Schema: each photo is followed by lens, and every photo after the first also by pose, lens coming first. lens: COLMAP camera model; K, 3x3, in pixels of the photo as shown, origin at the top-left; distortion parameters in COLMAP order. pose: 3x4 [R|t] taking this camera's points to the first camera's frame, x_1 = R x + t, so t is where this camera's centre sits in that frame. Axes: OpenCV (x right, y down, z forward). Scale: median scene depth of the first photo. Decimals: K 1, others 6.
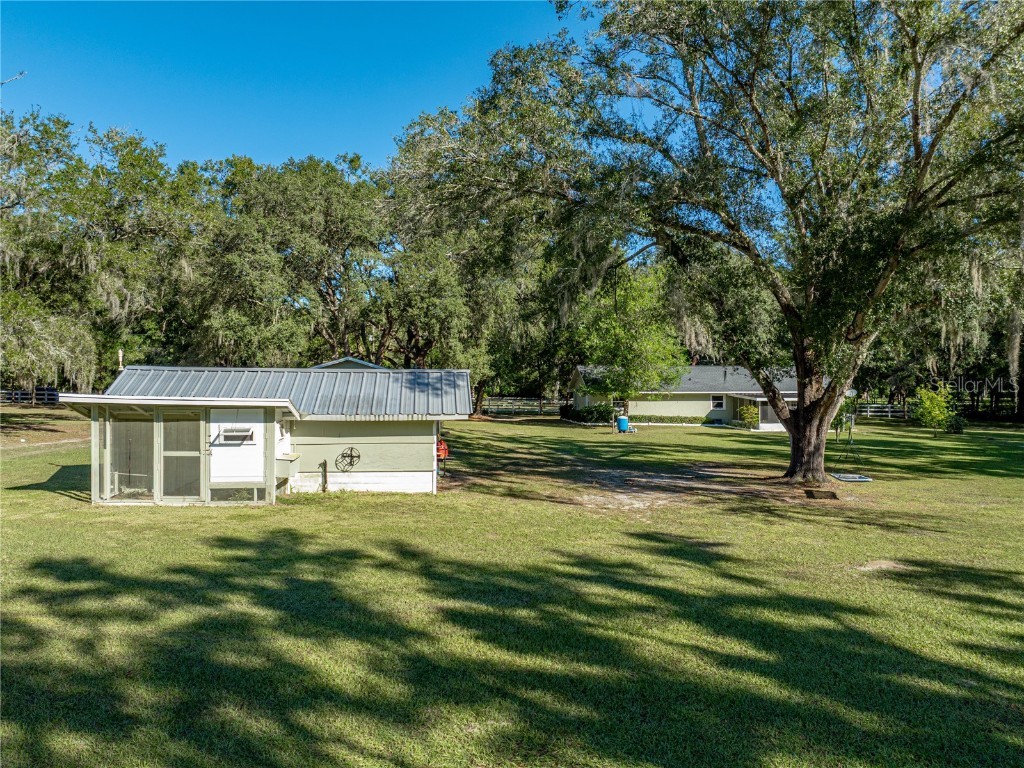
lens RADIAL K [[785.8, 0, 512.9], [0, 785.8, 376.2], [0, 0, 1]] dist [-0.042104, 0.004982]
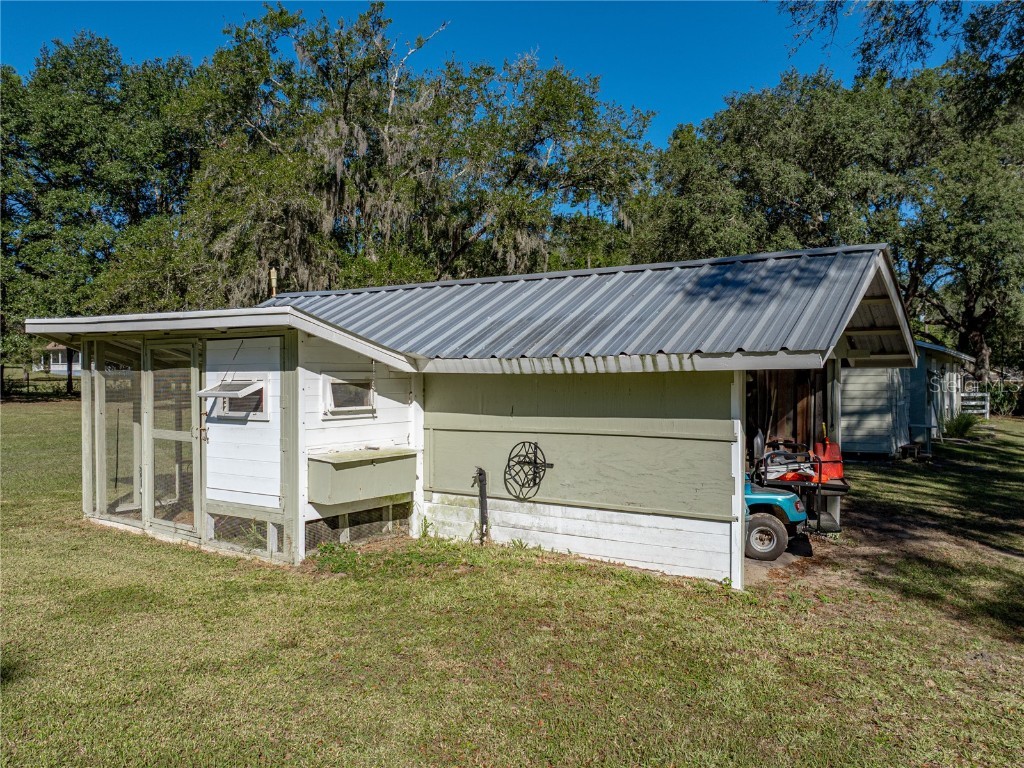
lens RADIAL K [[785.8, 0, 512.9], [0, 785.8, 376.2], [0, 0, 1]] dist [-0.042104, 0.004982]
pose [[0.765019, -0.004217, -0.643994, 0.047839], [0.004259, 0.999990, -0.001489, 0.058571], [0.643994, -0.001604, 0.765029, 0.694317]]
